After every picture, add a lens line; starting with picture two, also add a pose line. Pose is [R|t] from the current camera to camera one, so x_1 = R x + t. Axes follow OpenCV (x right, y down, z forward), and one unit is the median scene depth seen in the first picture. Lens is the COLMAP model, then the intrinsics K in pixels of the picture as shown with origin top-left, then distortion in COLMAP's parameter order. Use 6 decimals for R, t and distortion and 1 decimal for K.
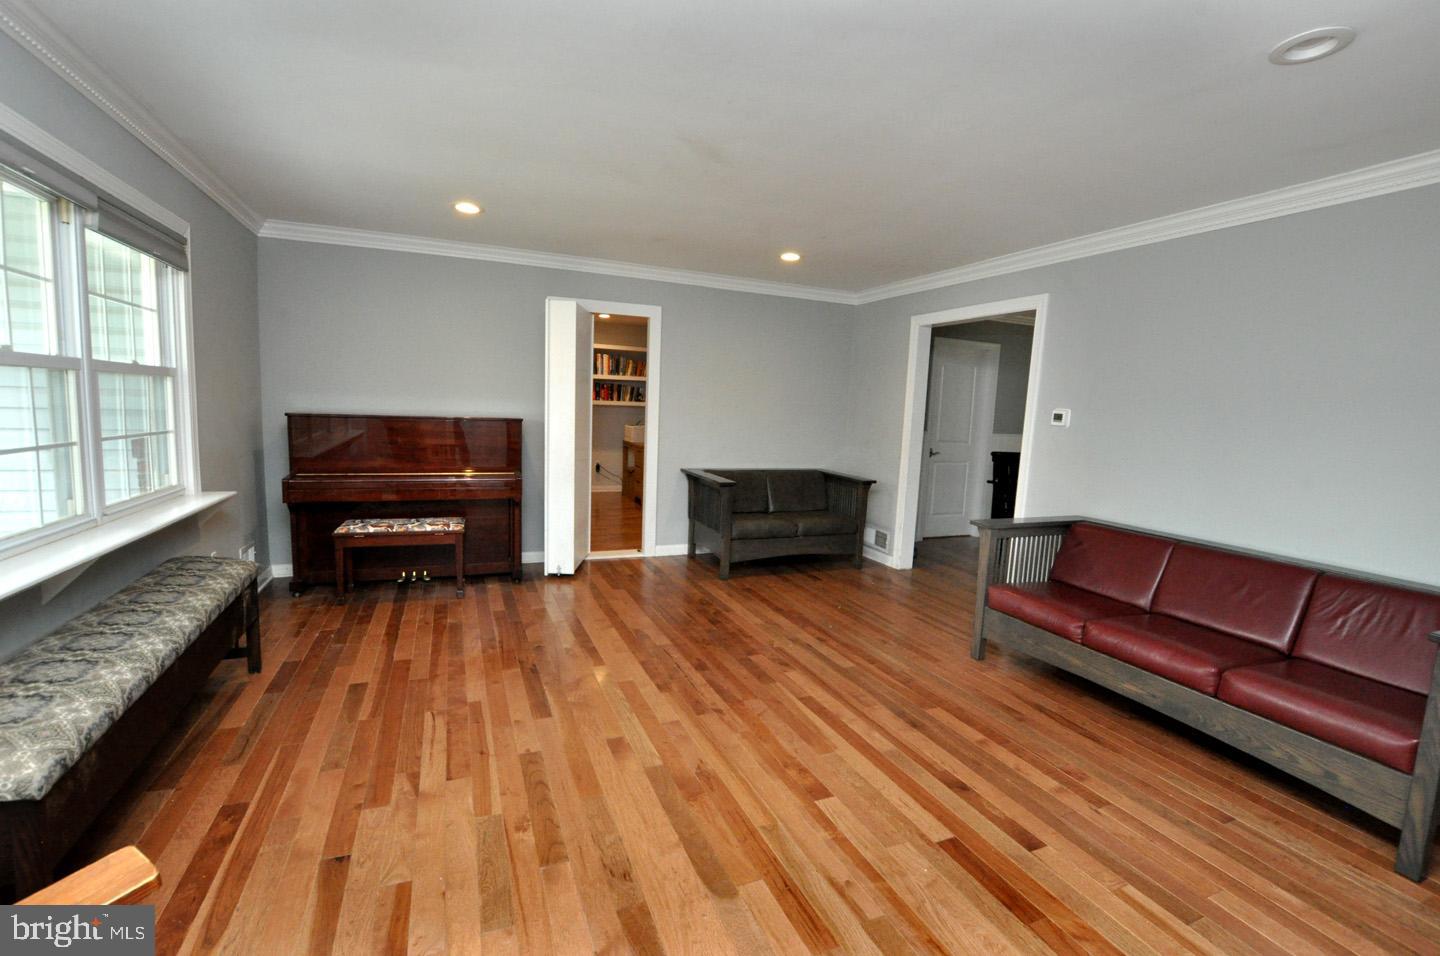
lens RADIAL K [[629.3, 0, 720.0], [0, 629.3, 478.0], [0, 0, 1]] dist [-0.015877, -0.000014]
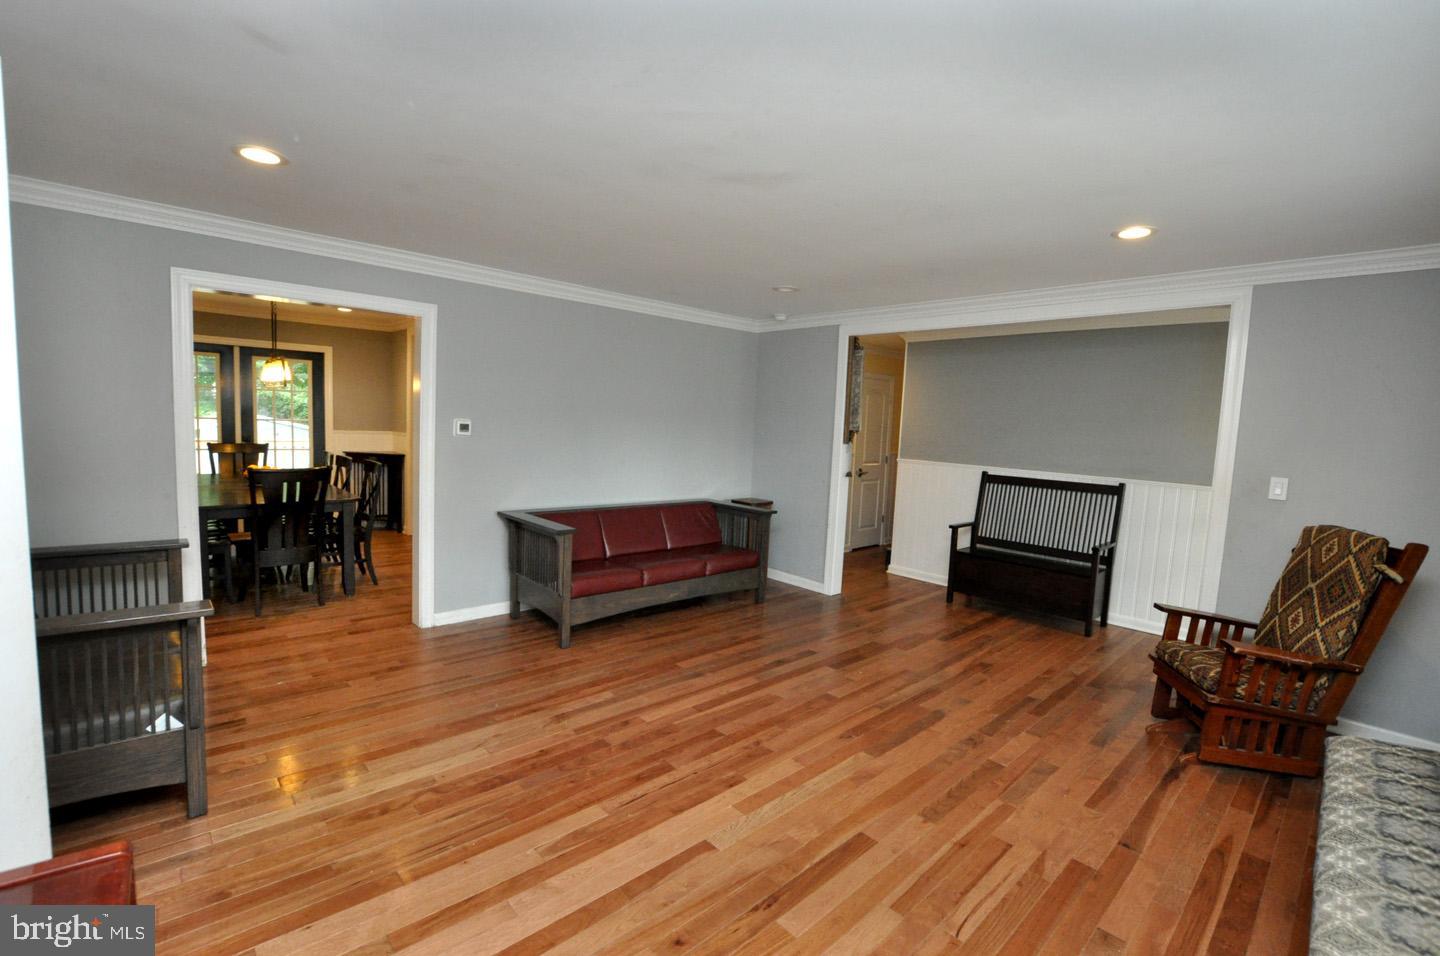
lens RADIAL K [[639.4, 0, 720.0], [0, 639.4, 478.0], [0, 0, 1]] dist [-0.001509, -0.000116]
pose [[-0.345597, -0.139373, 0.927975, -1.057043], [0.039388, 0.985883, 0.162740, -0.284515], [-0.937556, 0.092794, -0.335229, 1.584637]]
